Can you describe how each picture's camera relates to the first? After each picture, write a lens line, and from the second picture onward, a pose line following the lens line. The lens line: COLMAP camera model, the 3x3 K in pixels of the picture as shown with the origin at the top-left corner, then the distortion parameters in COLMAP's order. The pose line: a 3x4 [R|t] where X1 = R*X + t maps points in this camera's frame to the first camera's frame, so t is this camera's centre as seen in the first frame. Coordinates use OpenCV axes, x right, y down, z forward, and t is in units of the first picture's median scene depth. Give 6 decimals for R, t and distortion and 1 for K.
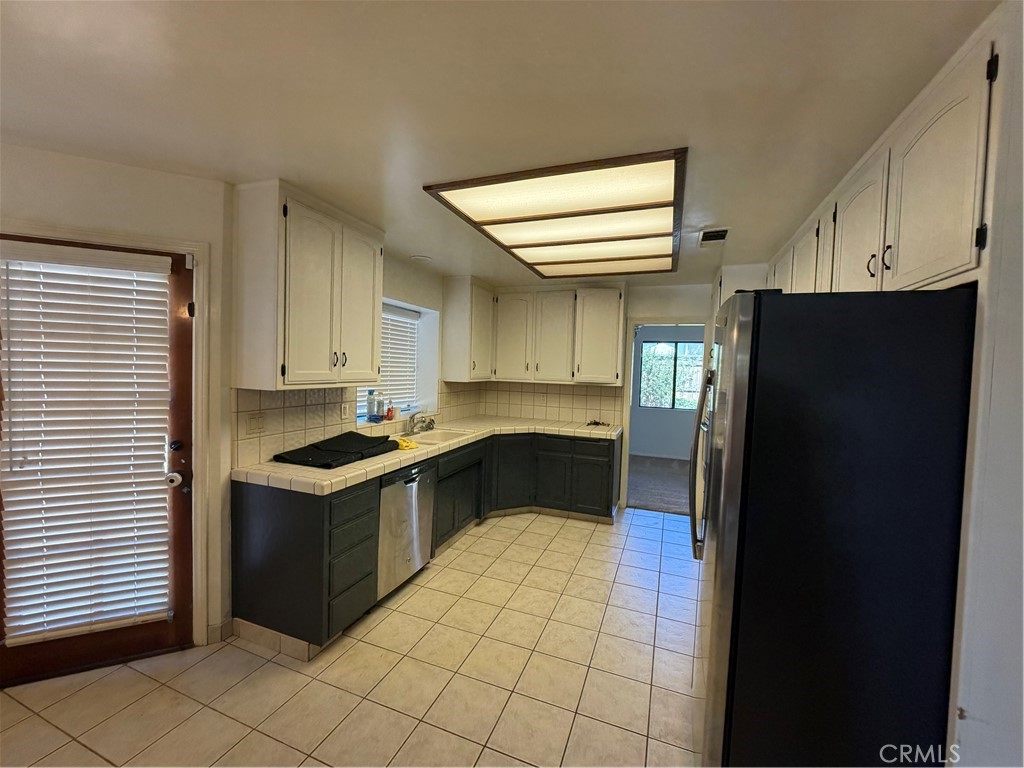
lens RADIAL K [[406.8, 0, 512.0], [0, 406.8, 384.0], [0, 0, 1]] dist [0.001735, 0.000182]
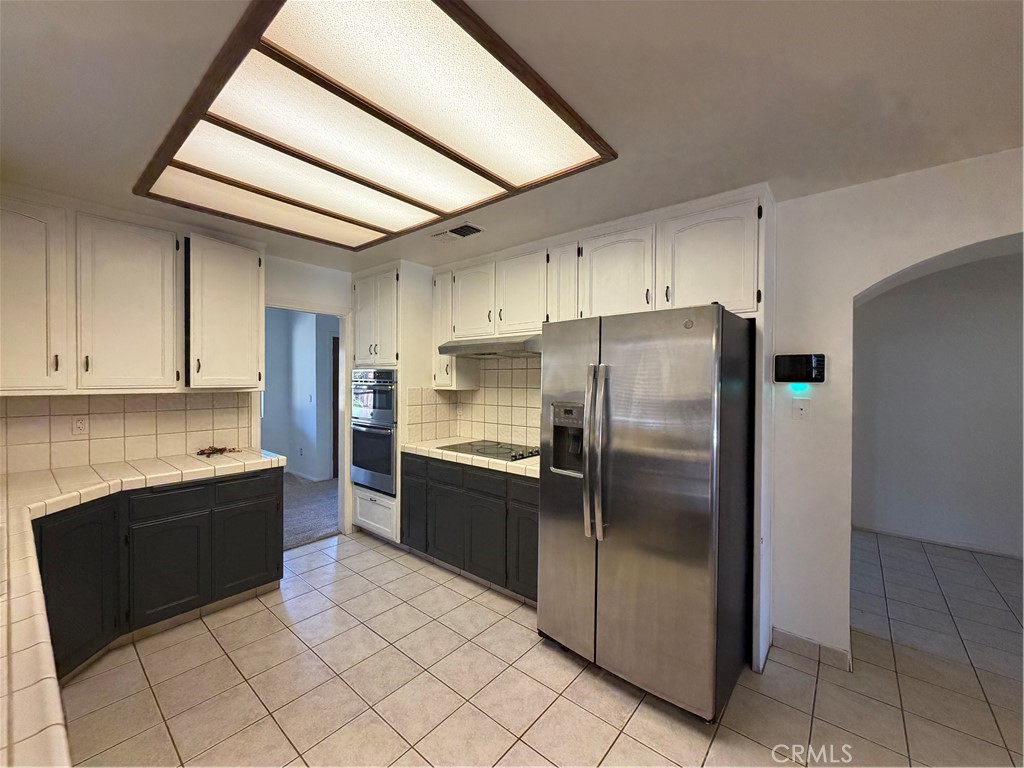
lens RADIAL K [[406.8, 0, 512.0], [0, 406.8, 384.0], [0, 0, 1]] dist [0.001735, 0.000182]
pose [[0.312559, -0.040174, 0.949048, -0.267109], [0.038886, 0.998809, 0.029474, -0.010556], [-0.949102, 0.027692, 0.313749, 0.370509]]
